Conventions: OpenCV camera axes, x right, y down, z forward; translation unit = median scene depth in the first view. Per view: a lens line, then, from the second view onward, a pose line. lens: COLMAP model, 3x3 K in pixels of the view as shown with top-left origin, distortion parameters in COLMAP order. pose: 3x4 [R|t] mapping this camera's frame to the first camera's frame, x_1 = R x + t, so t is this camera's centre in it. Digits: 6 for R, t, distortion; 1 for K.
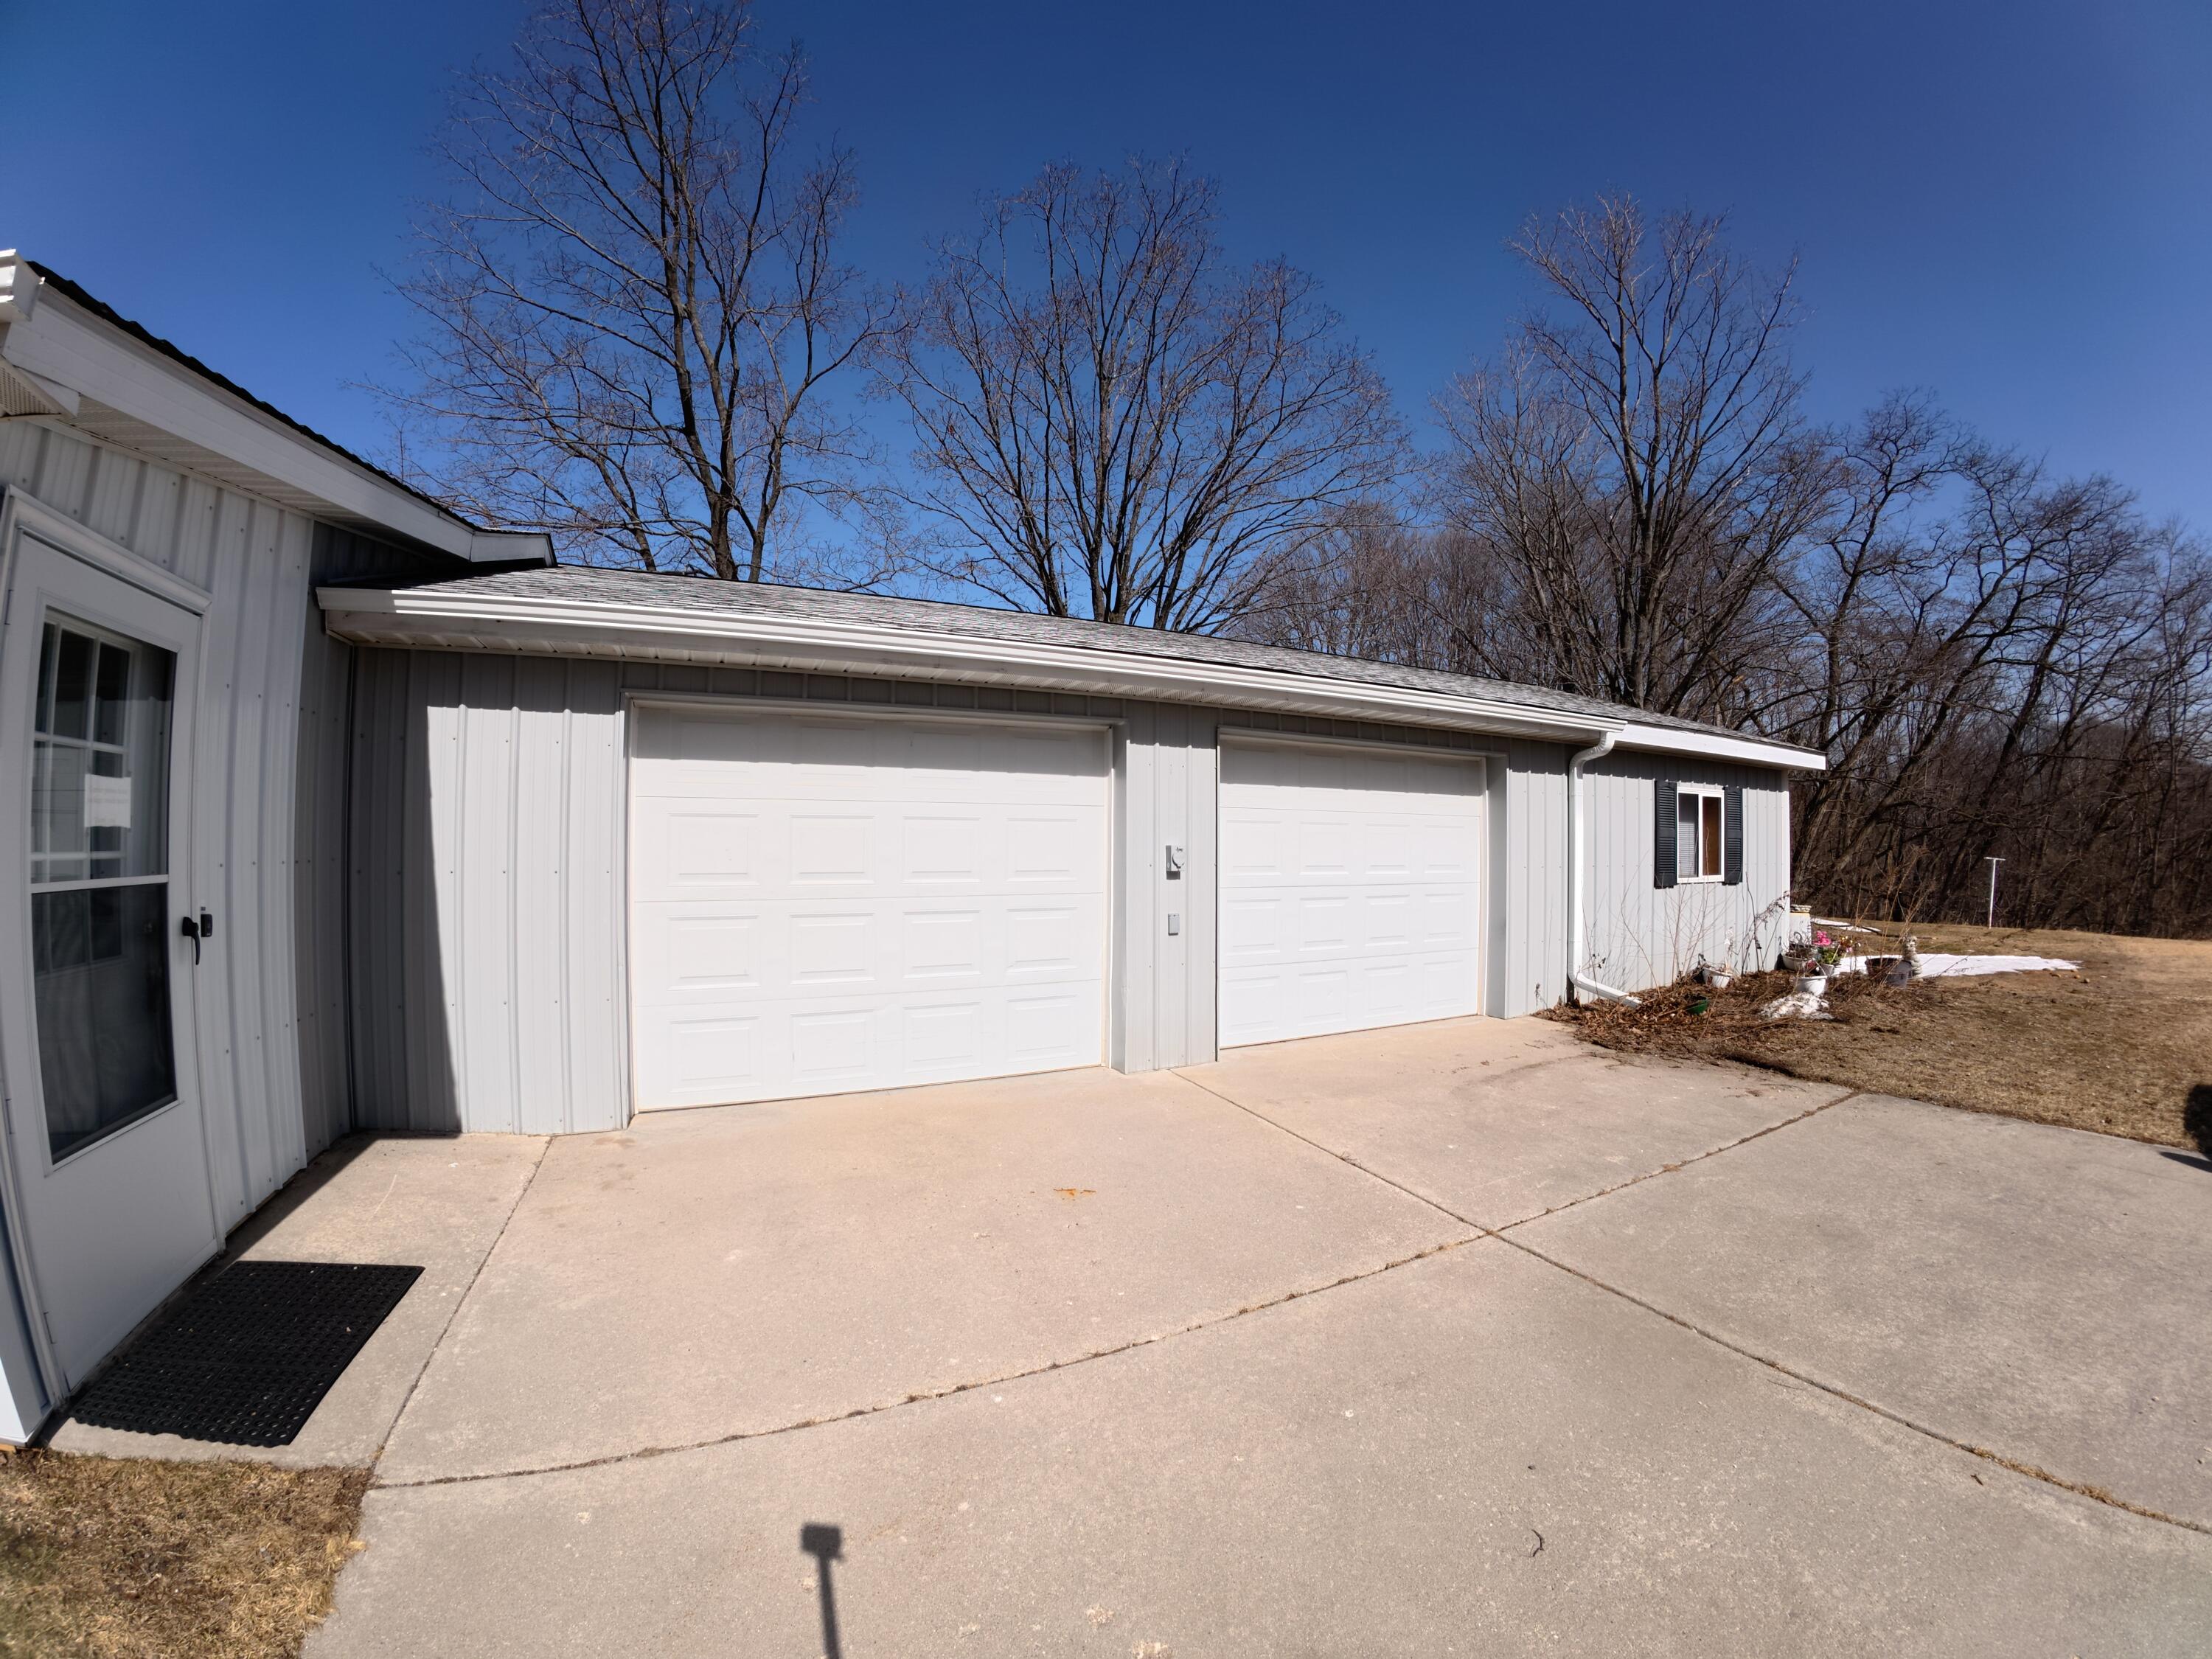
lens RADIAL K [[836.8, 0, 1106.0], [0, 836.8, 829.5], [0, 0, 1]] dist [-0.121388, 0.013633]
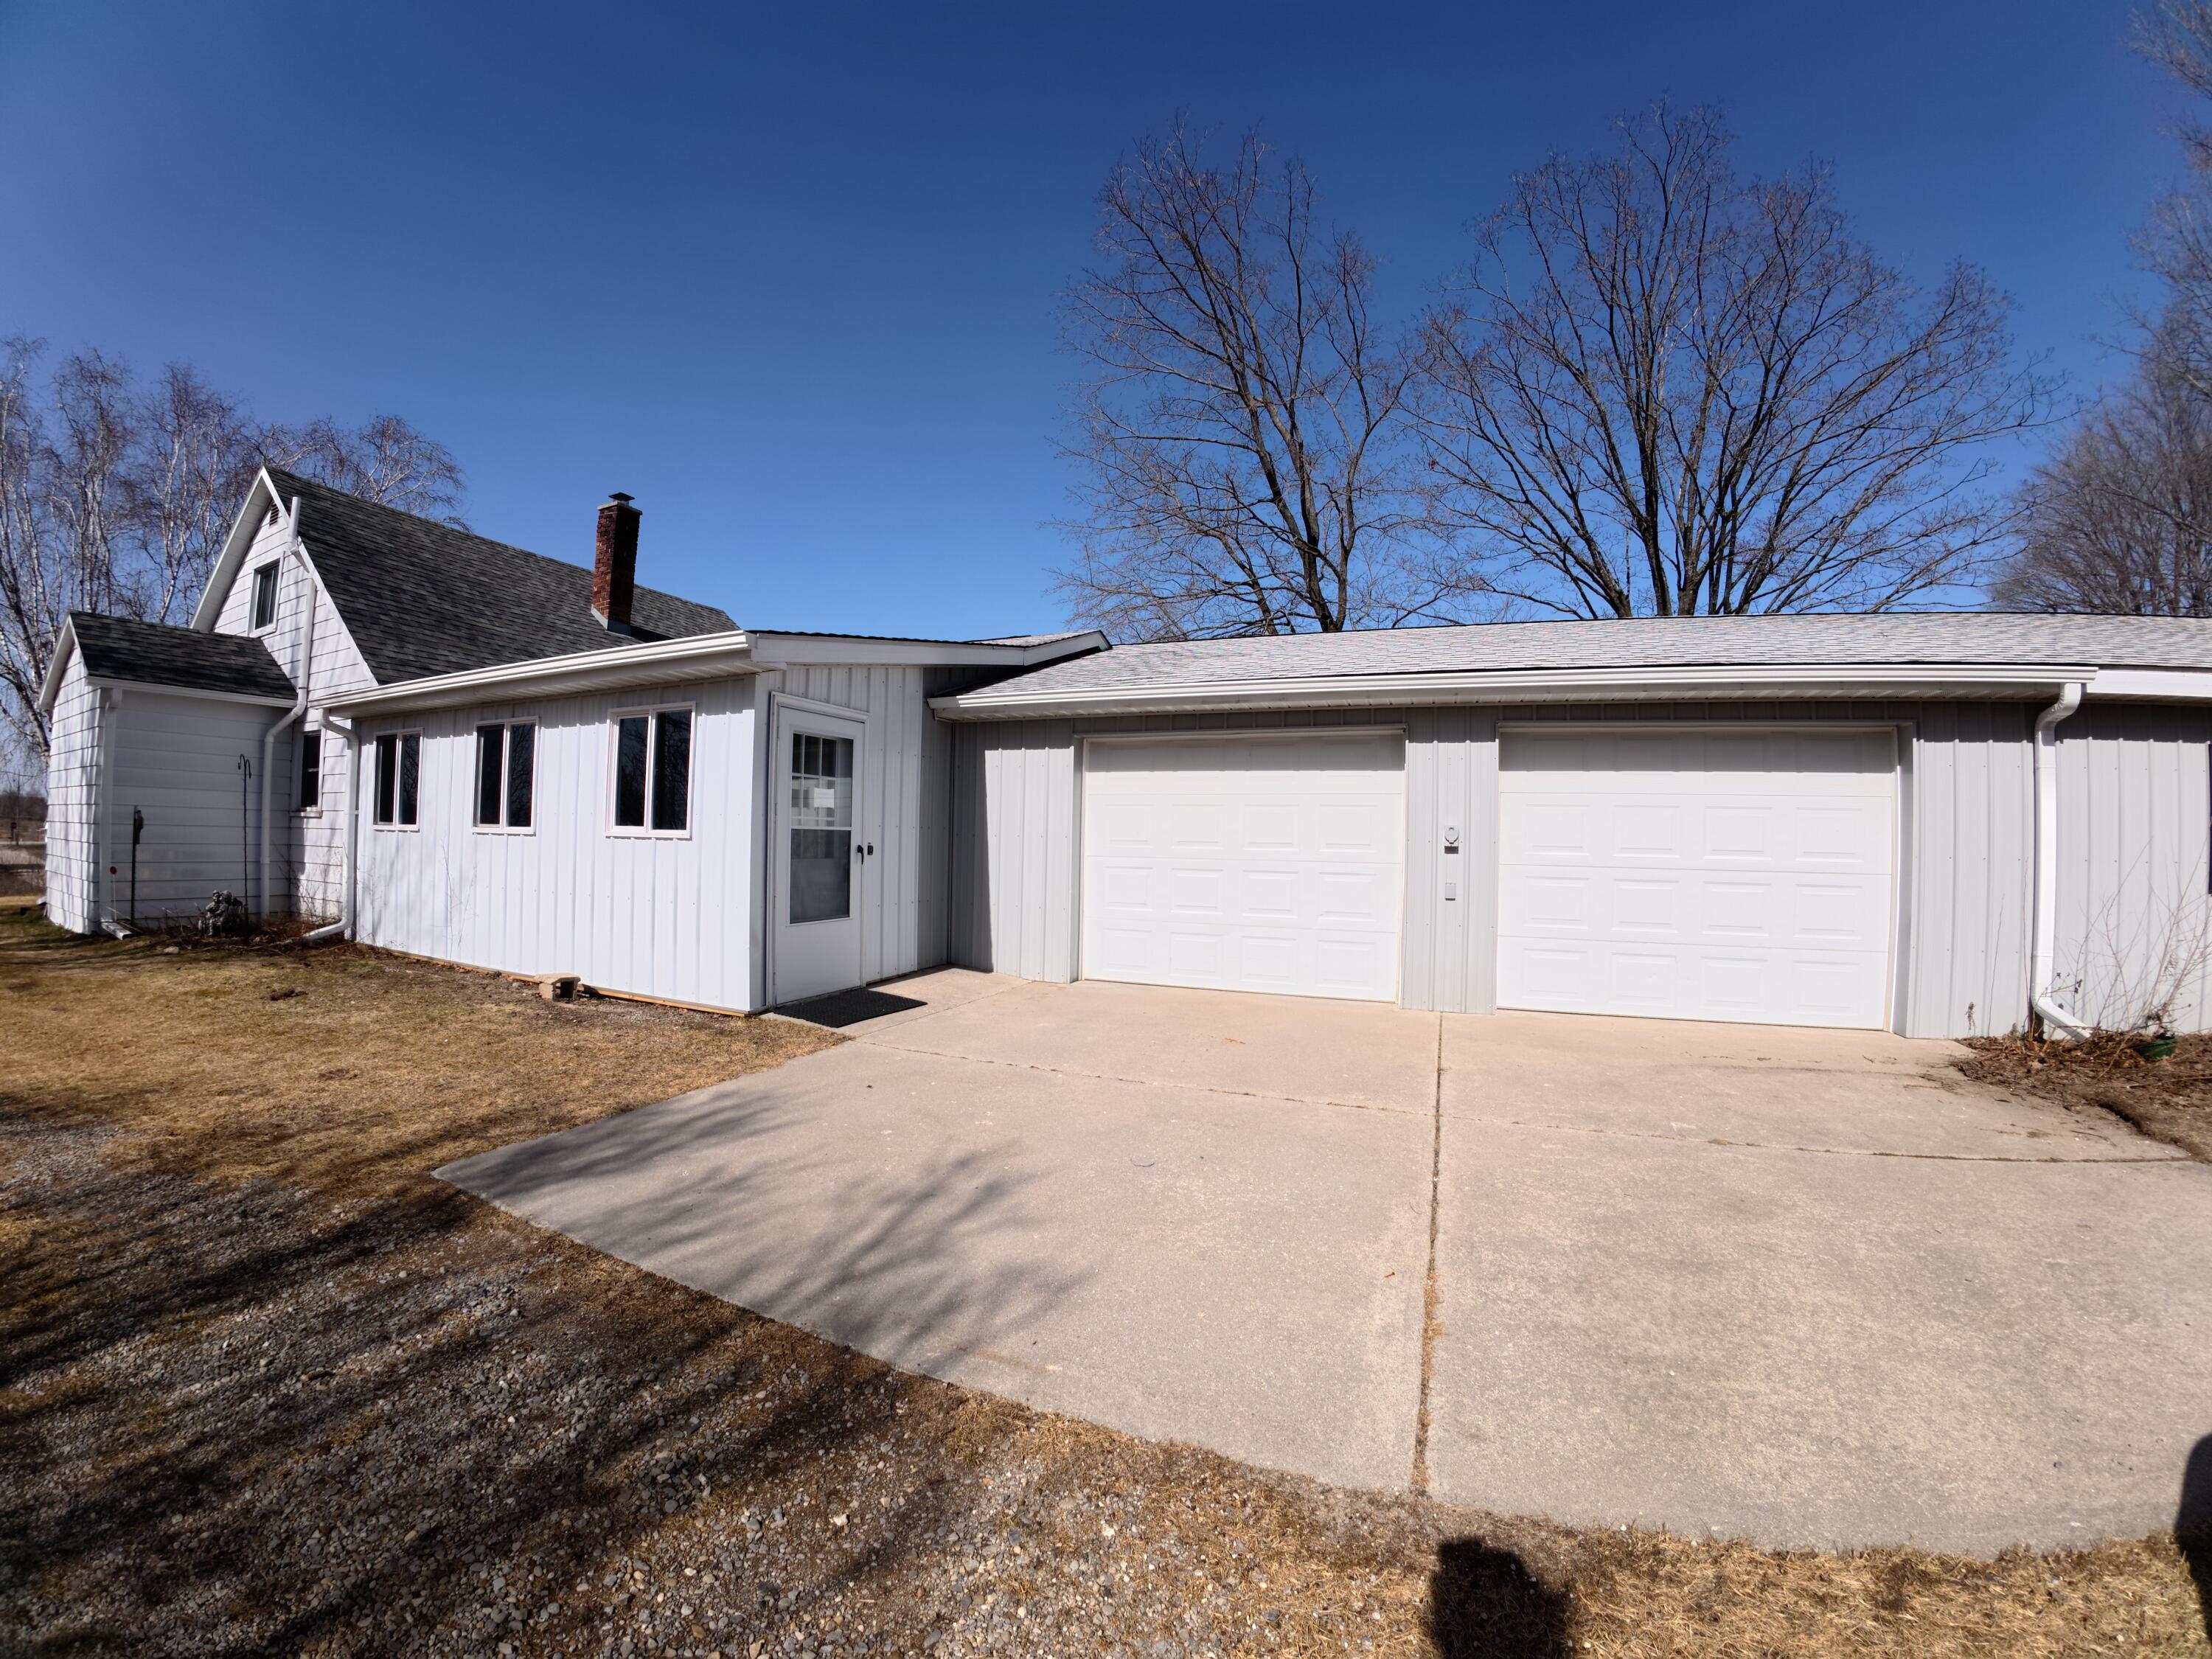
lens RADIAL K [[836.8, 0, 1106.0], [0, 836.8, 829.5], [0, 0, 1]] dist [-0.121388, 0.013633]
pose [[0.681873, 0.000059, -0.731471, 0.655720], [-0.005042, 0.999977, -0.004619, 0.036223], [0.731453, 0.006838, 0.681857, -0.171352]]
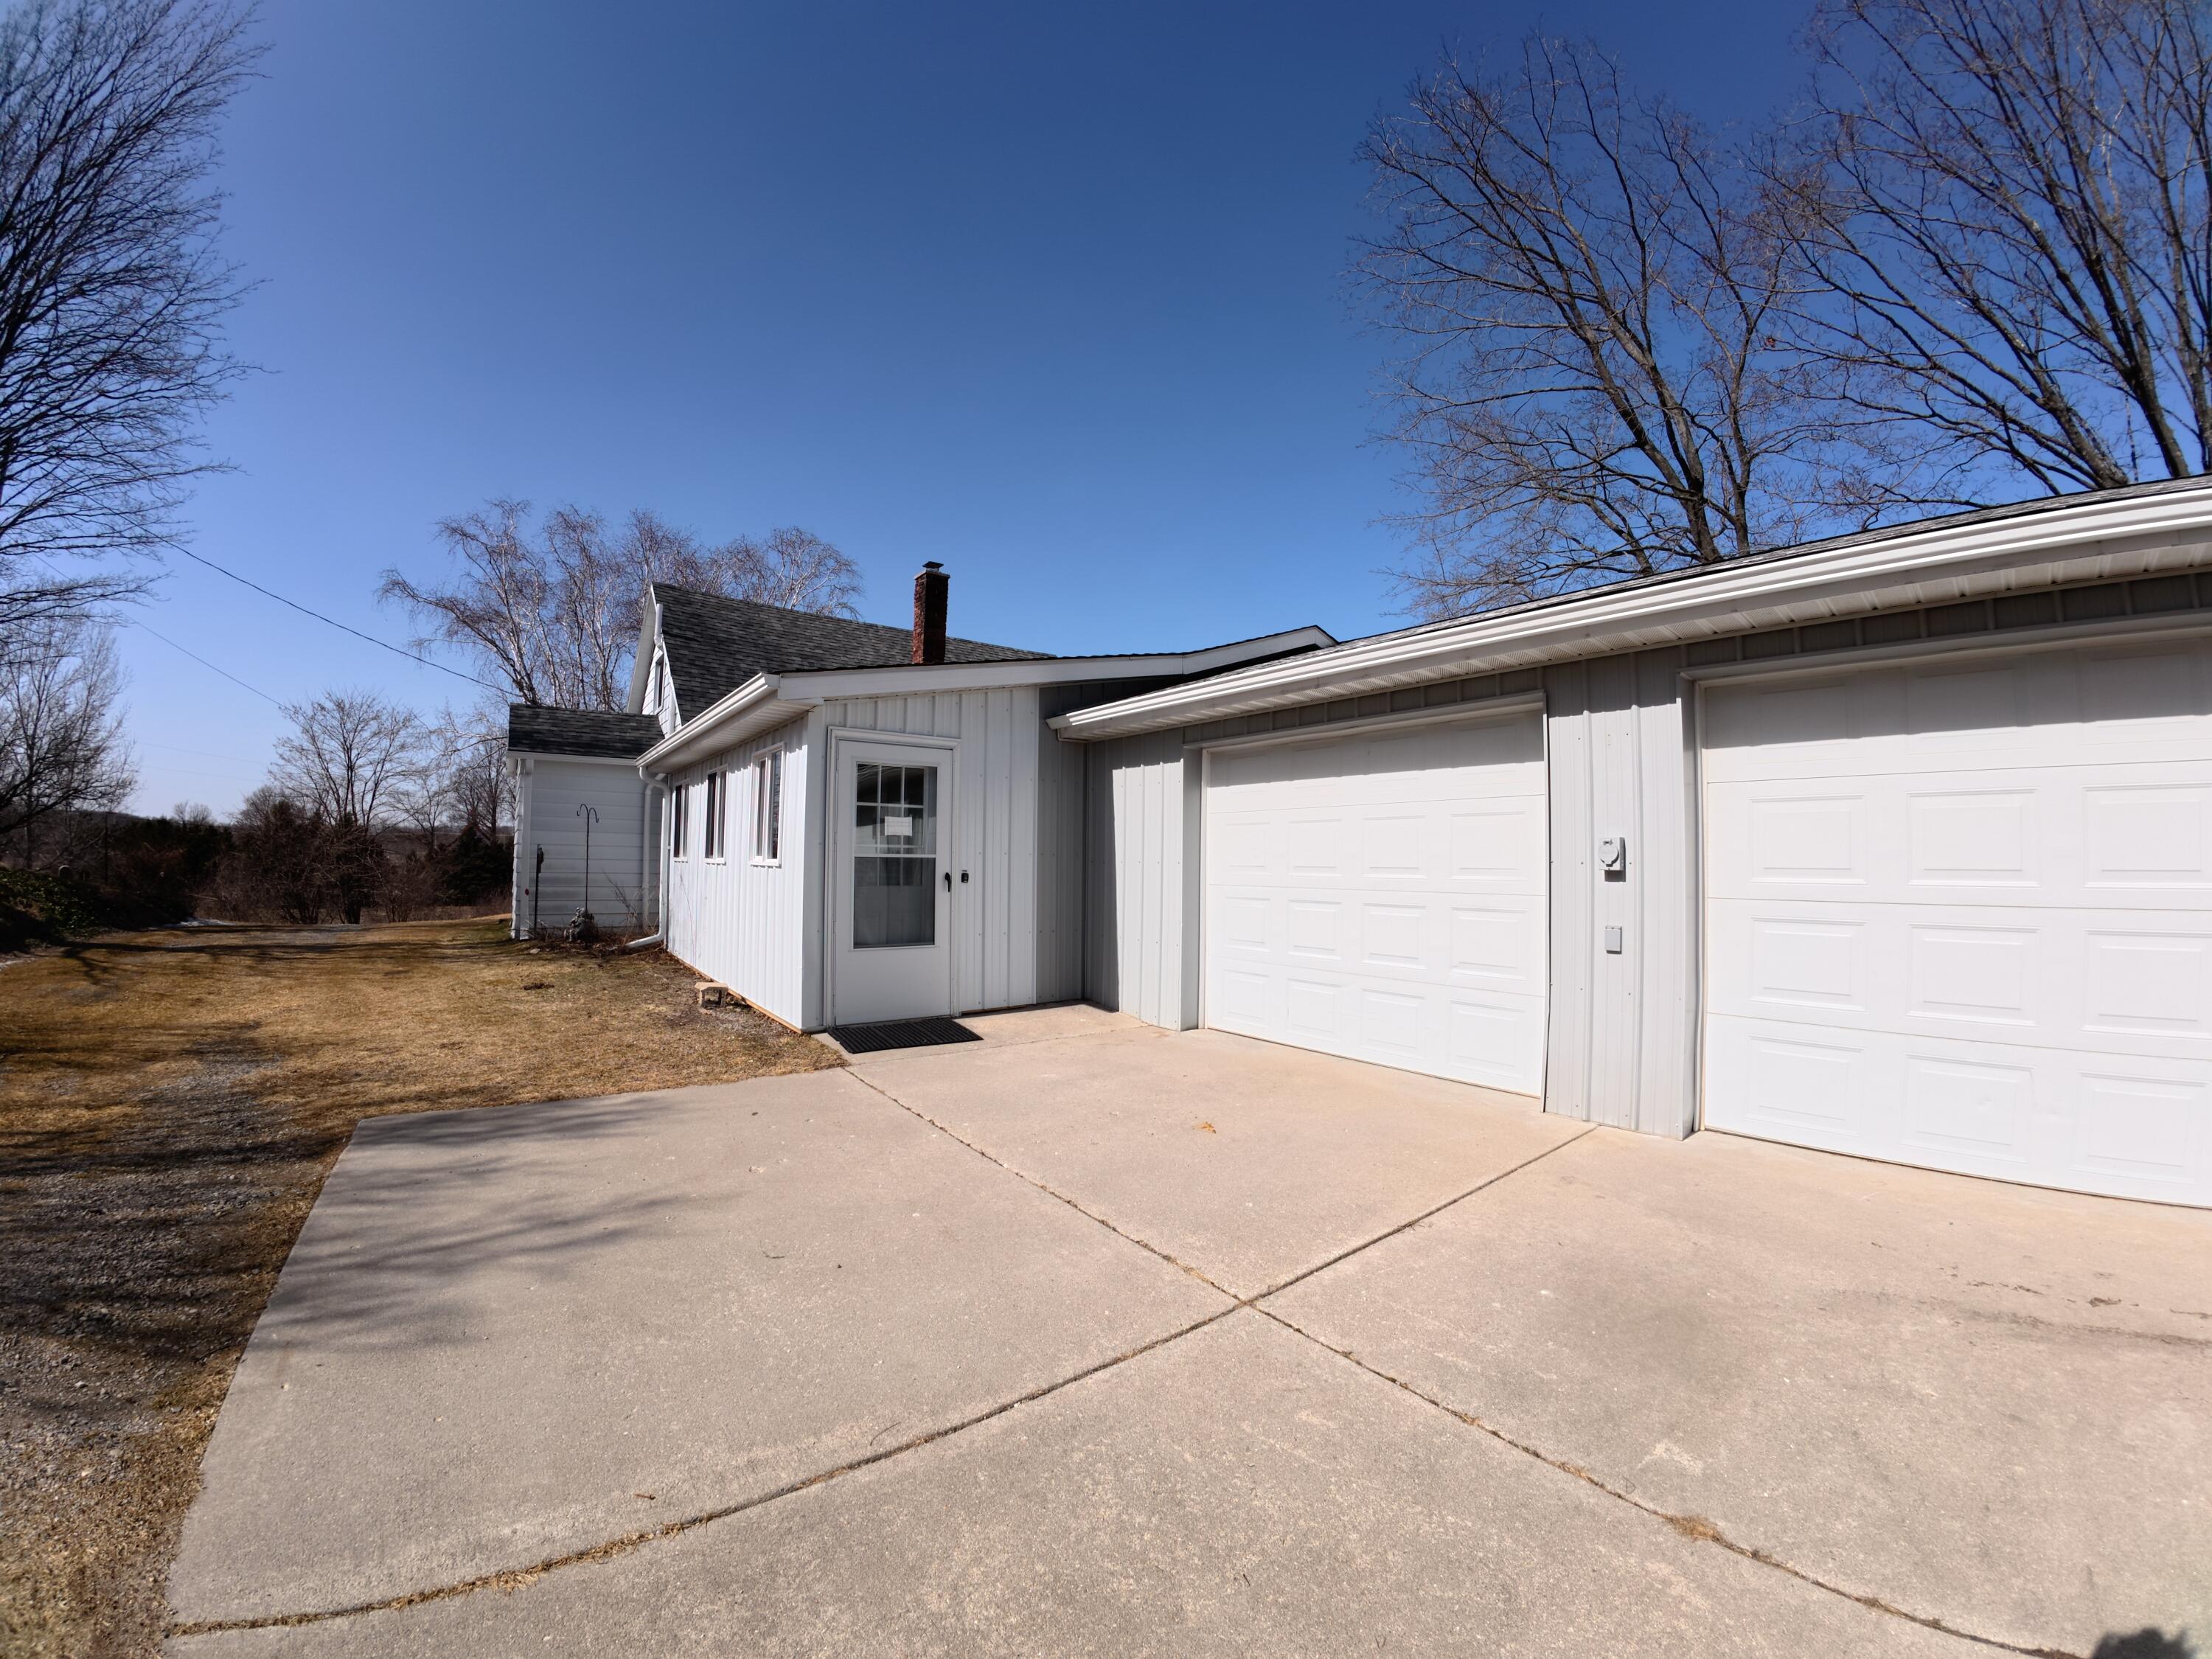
lens RADIAL K [[836.8, 0, 1106.0], [0, 836.8, 829.5], [0, 0, 1]] dist [-0.121388, 0.013633]
pose [[0.209684, -0.038857, -0.976997, 0.767963], [0.004615, 0.999238, -0.038752, 0.041179], [0.977758, 0.003617, 0.209703, 0.421987]]
